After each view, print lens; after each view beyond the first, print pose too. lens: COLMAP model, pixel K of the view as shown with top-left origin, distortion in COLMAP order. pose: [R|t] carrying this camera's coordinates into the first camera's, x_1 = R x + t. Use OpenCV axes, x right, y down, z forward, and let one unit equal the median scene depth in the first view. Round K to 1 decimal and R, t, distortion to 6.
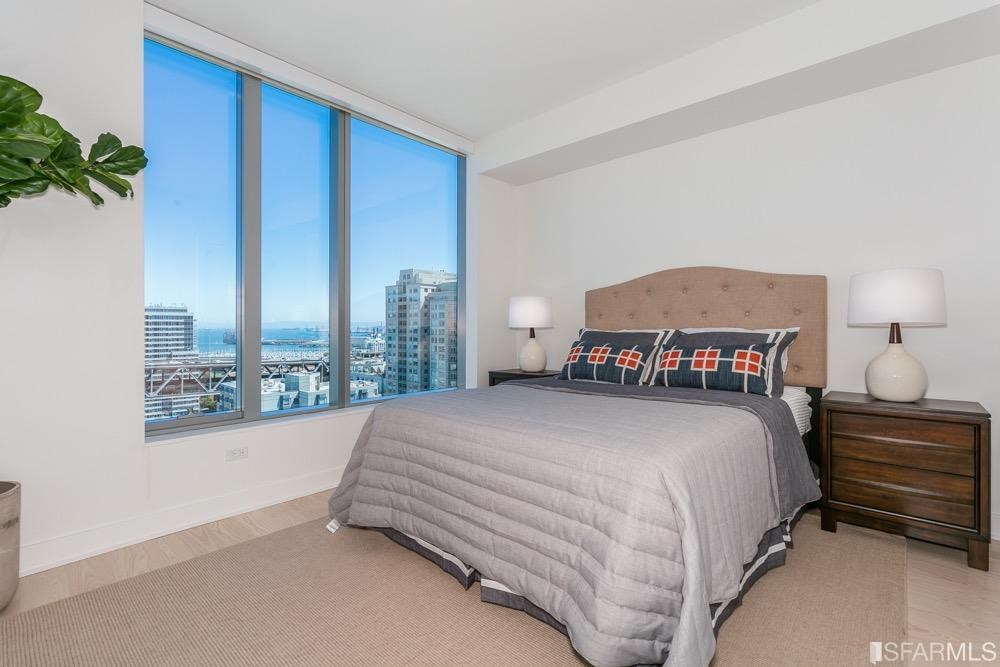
lens RADIAL K [[453.2, 0, 500.0], [0, 453.2, 333.5], [0, 0, 1]] dist [0.026766, -0.000153]
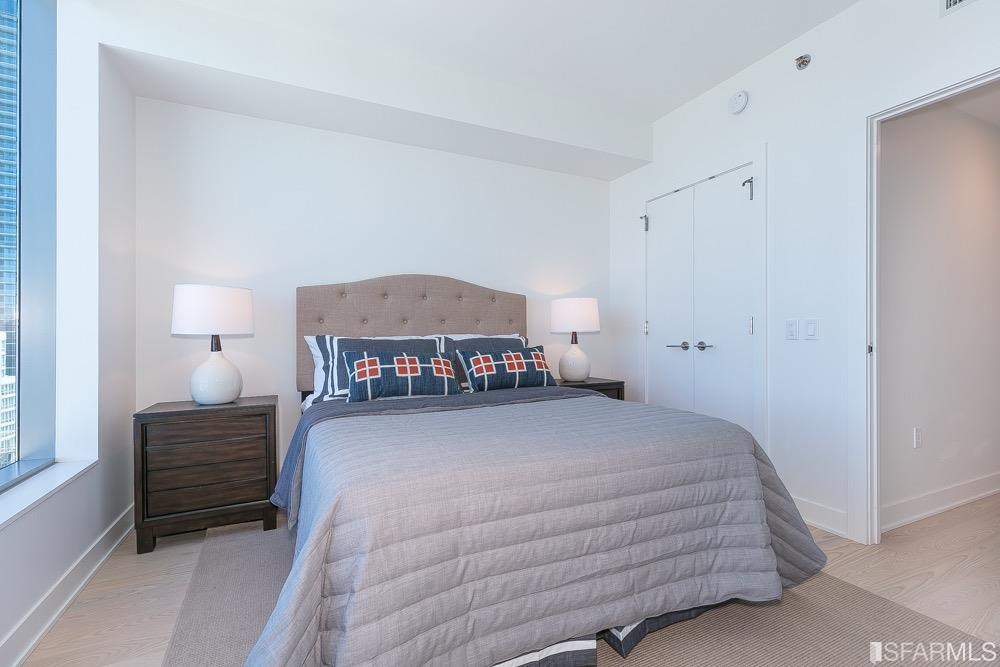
lens RADIAL K [[460.1, 0, 500.0], [0, 460.1, 333.5], [0, 0, 1]] dist [0.000080, -0.000013]
pose [[0.382623, 0.002474, 0.923901, -0.530516], [0.016662, 0.999815, -0.009578, -0.002287], [-0.923754, 0.019059, 0.382511, 0.514919]]
